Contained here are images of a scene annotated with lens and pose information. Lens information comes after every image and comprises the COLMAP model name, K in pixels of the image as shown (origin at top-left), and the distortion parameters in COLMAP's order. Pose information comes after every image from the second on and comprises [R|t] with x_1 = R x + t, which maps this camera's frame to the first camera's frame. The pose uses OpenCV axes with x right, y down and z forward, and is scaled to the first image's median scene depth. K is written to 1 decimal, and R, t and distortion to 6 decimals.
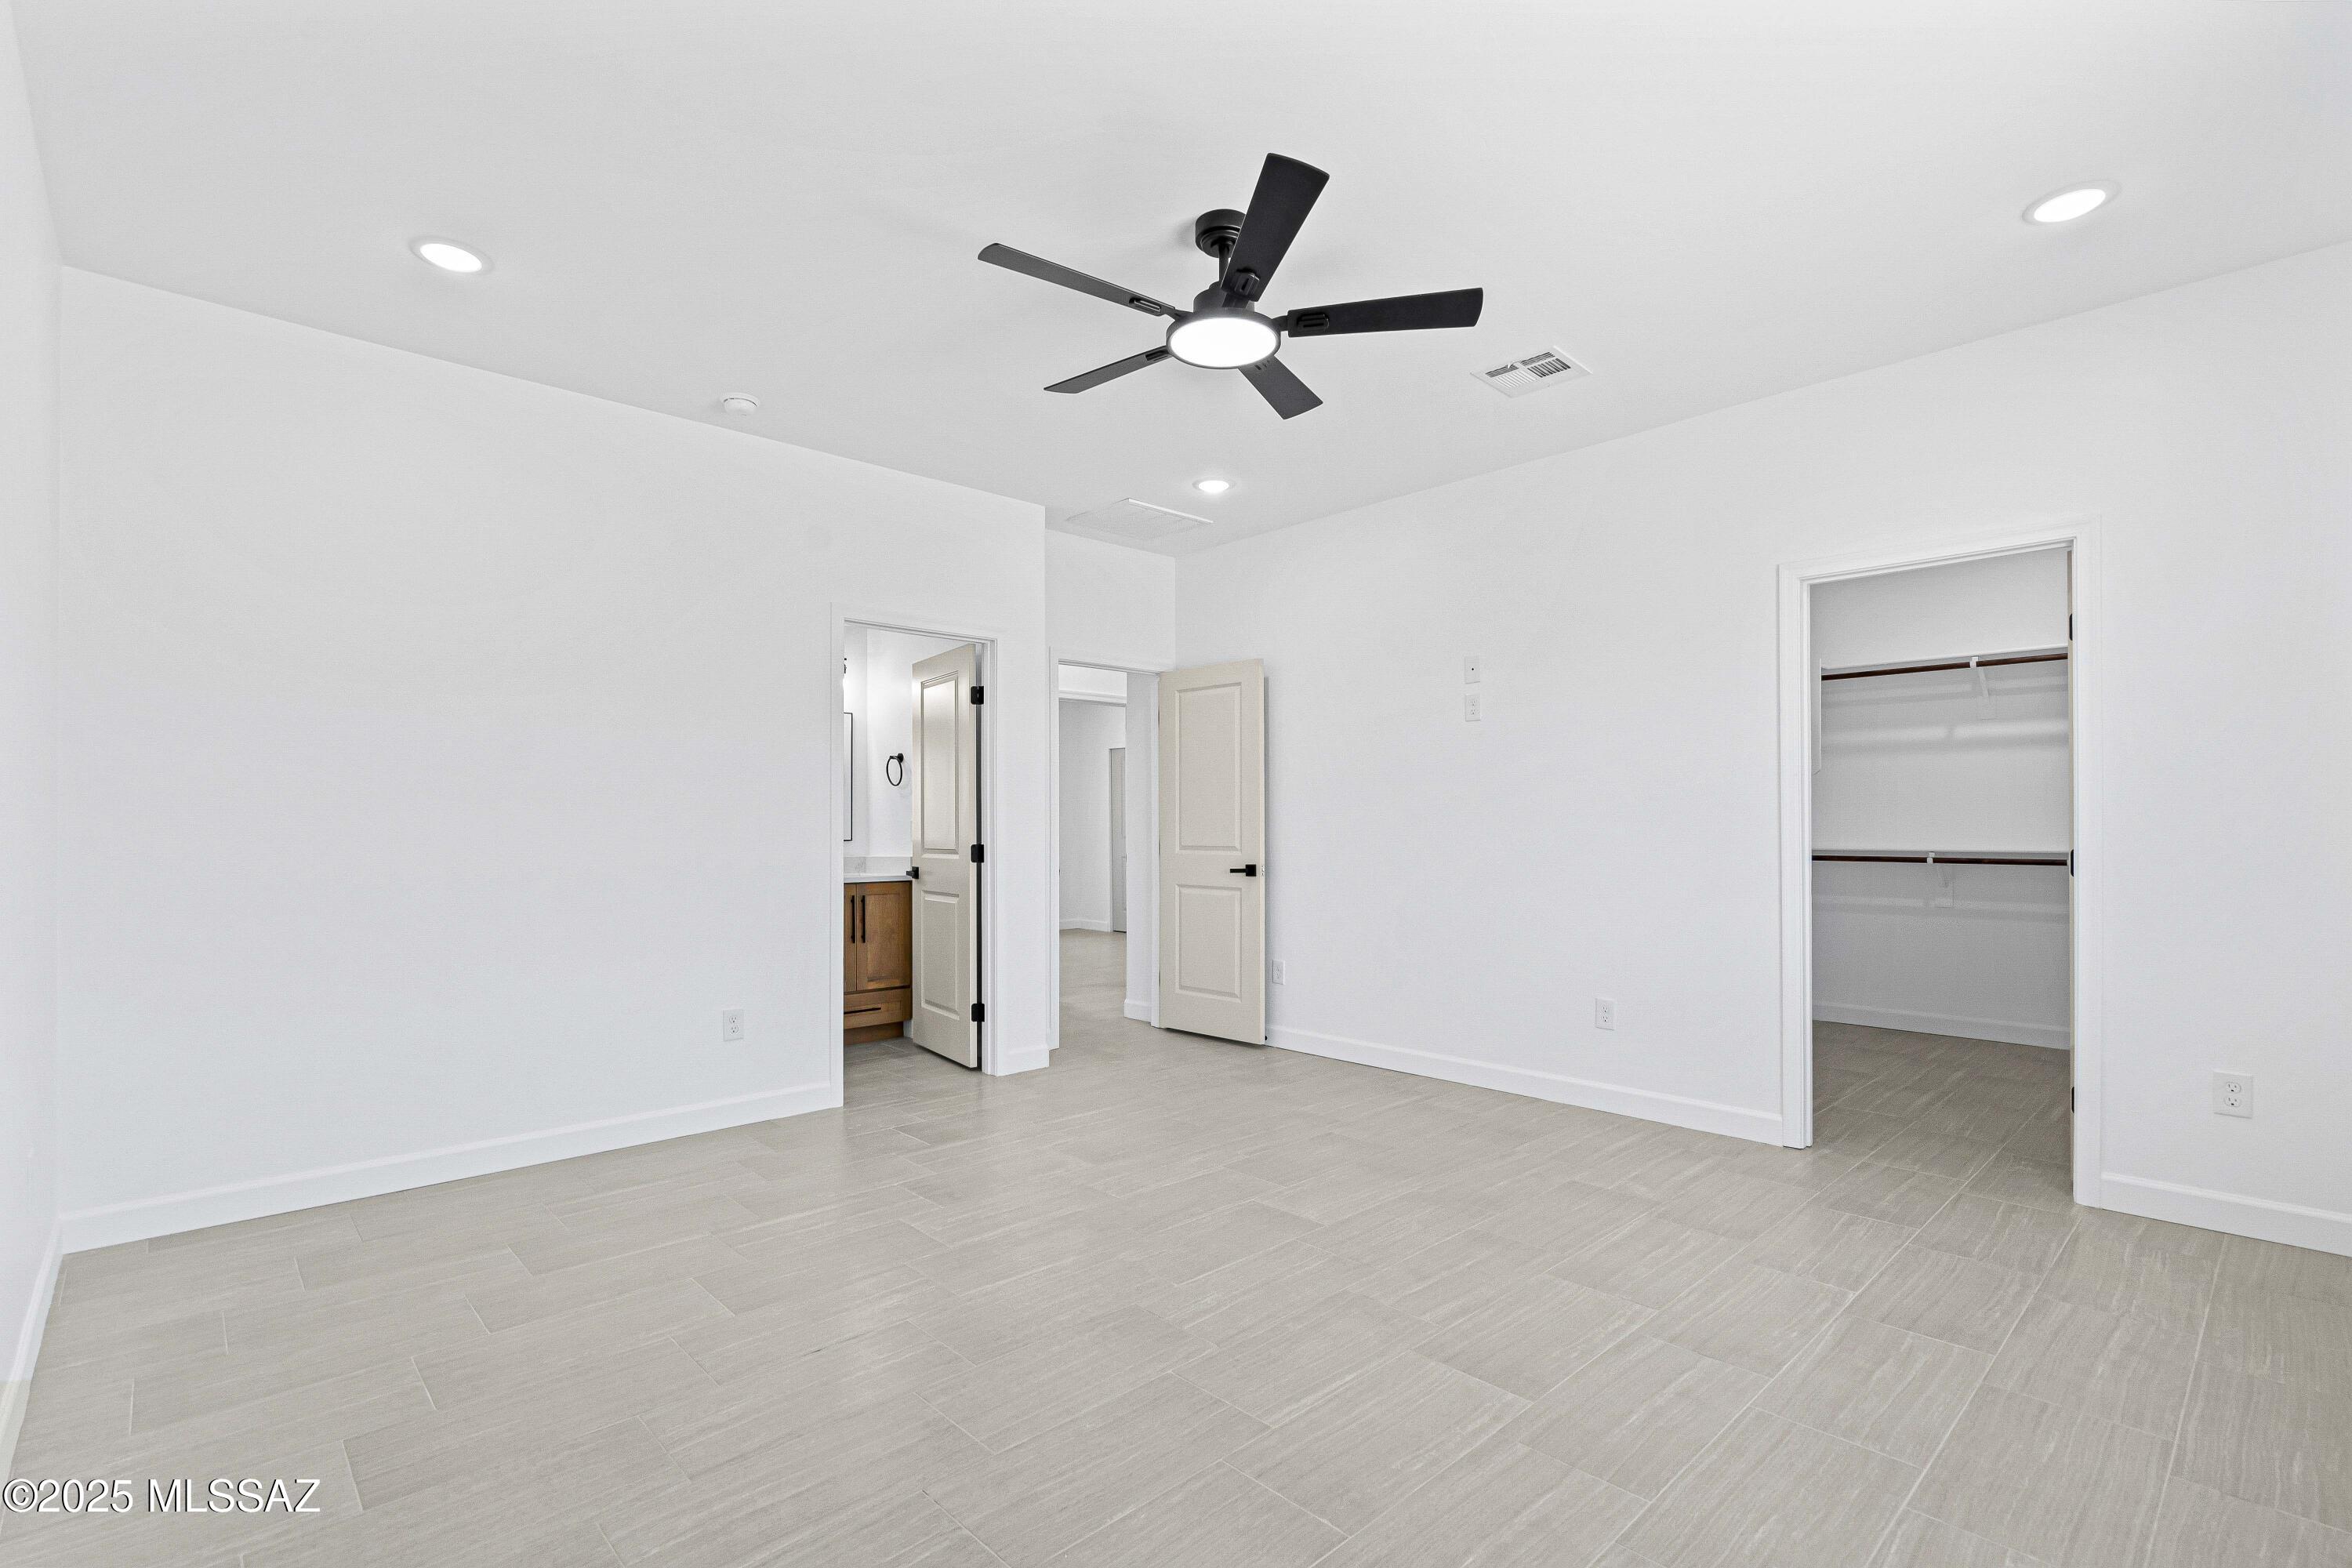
lens RADIAL K [[1068.7, 0, 1163.0], [0, 1068.7, 811.3], [0, 0, 1]] dist [-0.021784, 0.000117]
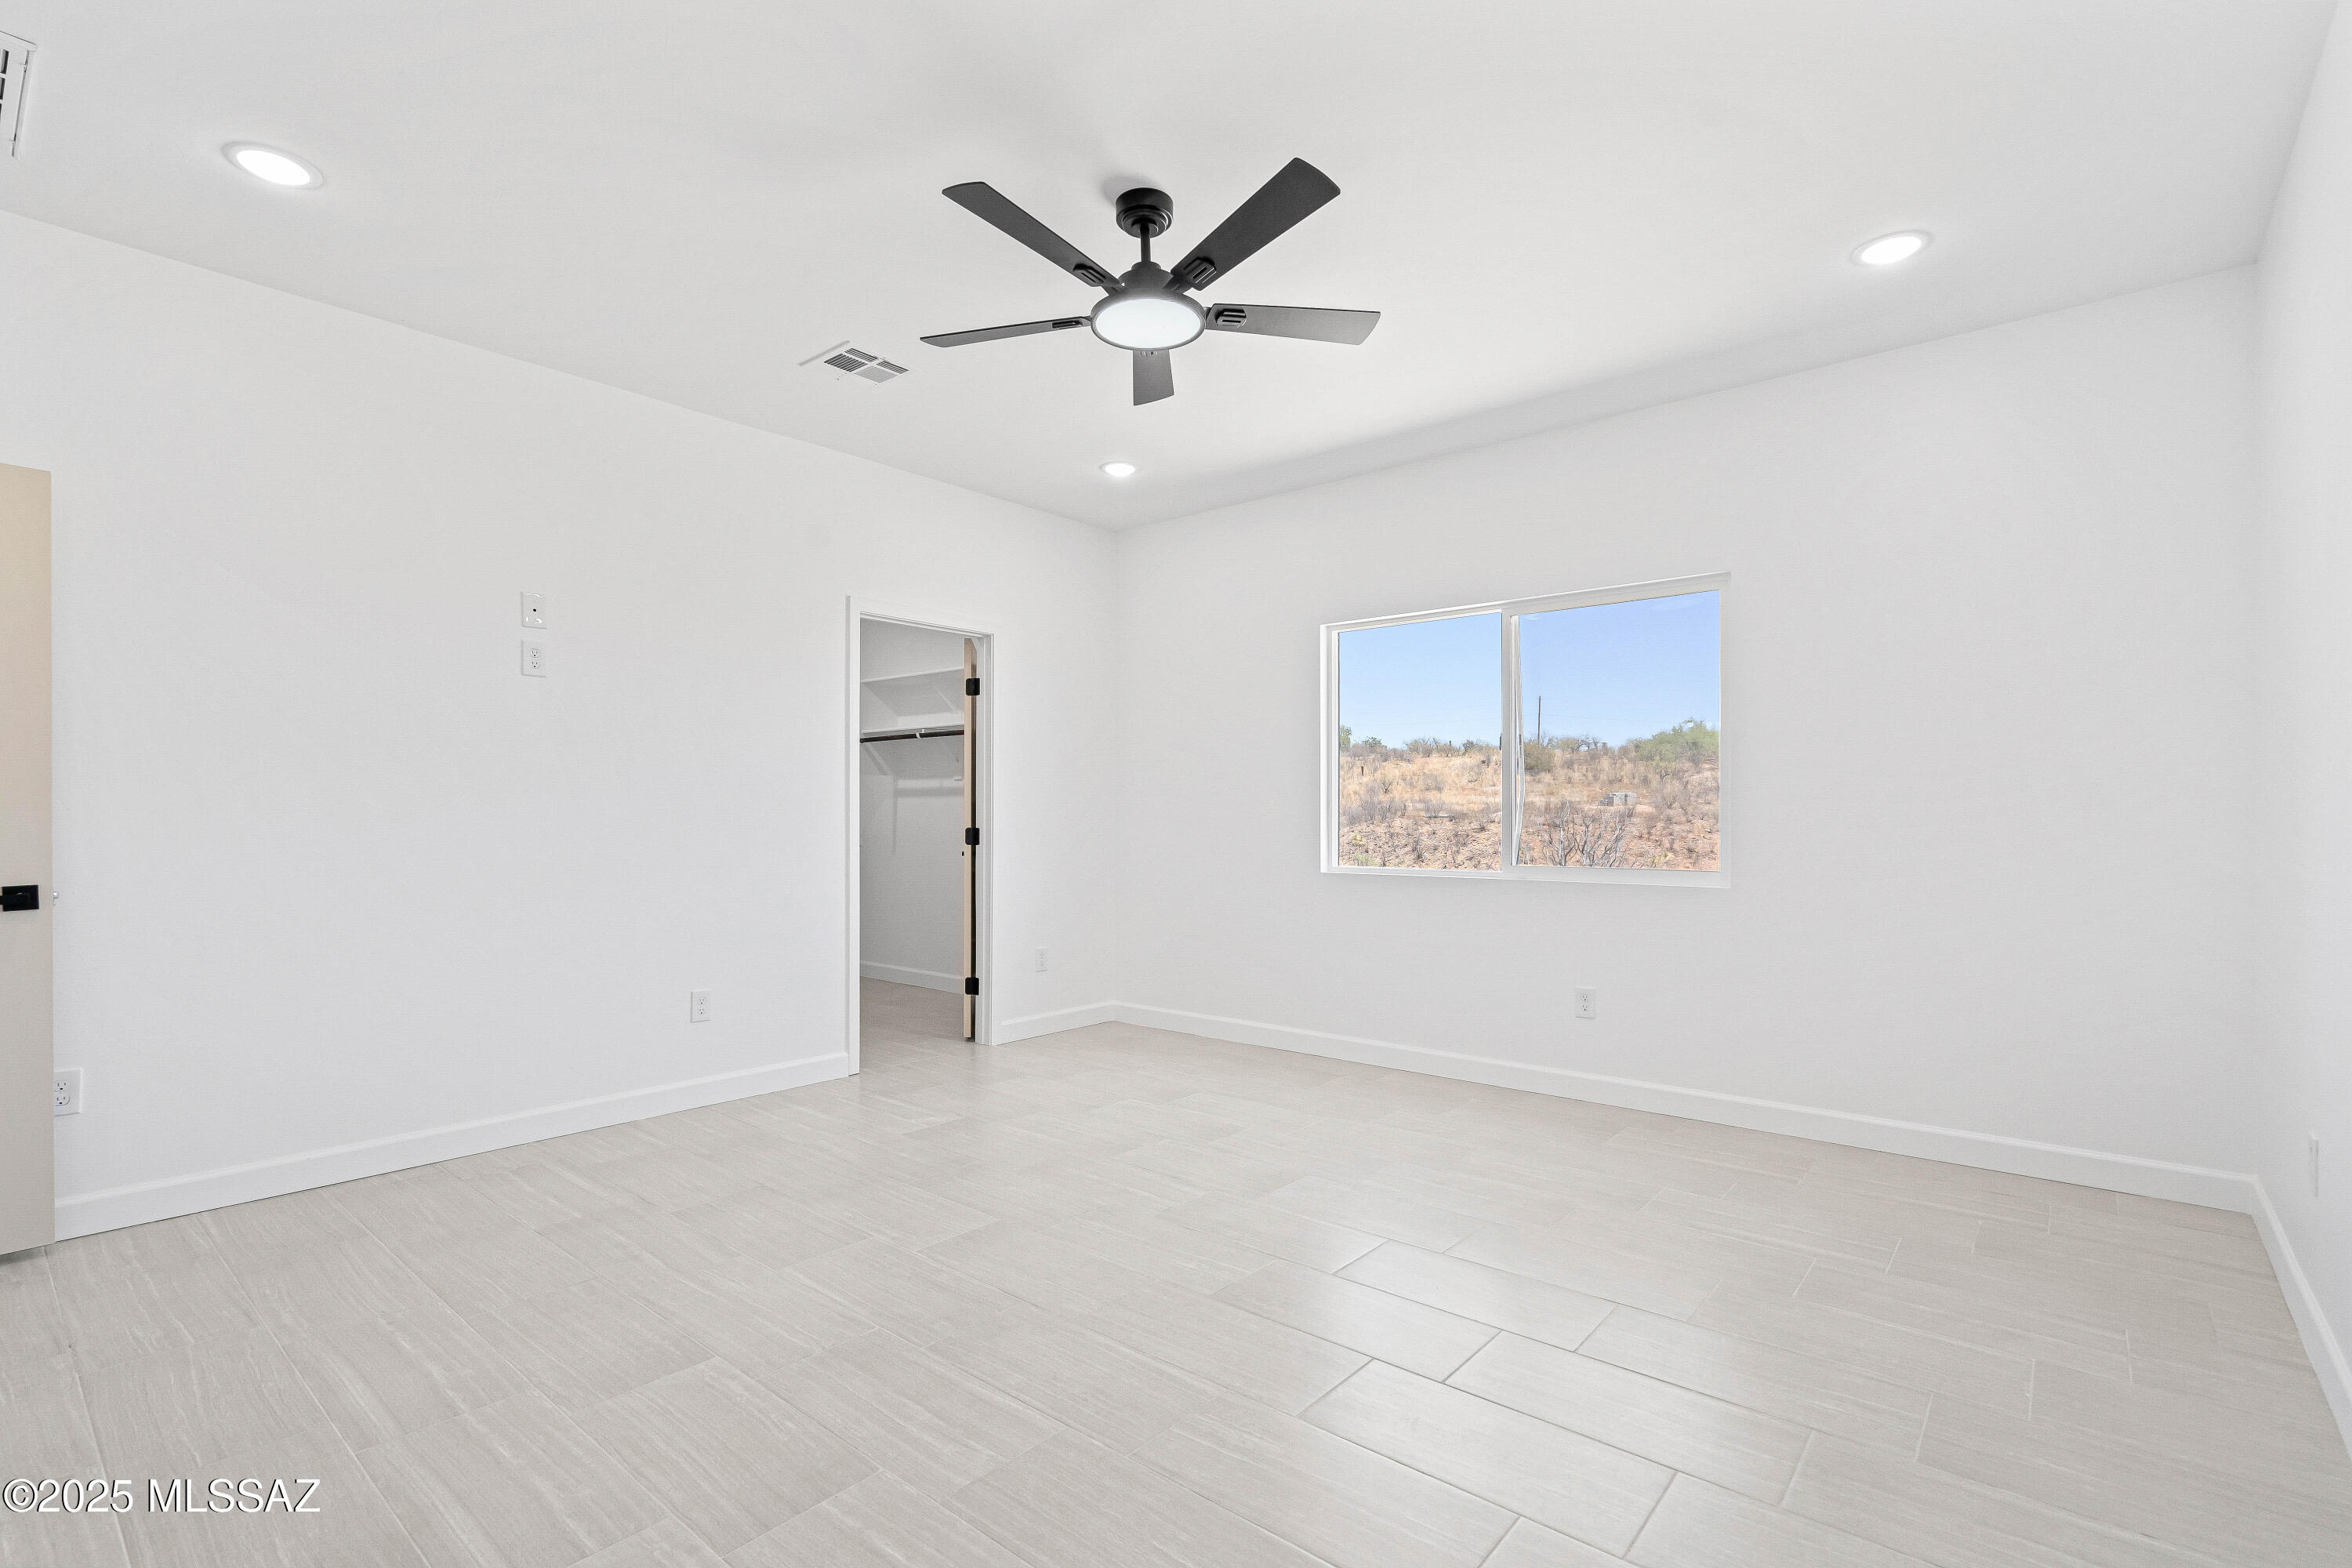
lens RADIAL K [[1068.7, 0, 1163.0], [0, 1068.7, 811.3], [0, 0, 1]] dist [-0.021784, 0.000117]
pose [[-0.114787, 0.008092, 0.993357, -0.675809], [-0.009862, 0.999908, -0.009285, 0.021127], [-0.993341, -0.010863, -0.114696, 0.793628]]
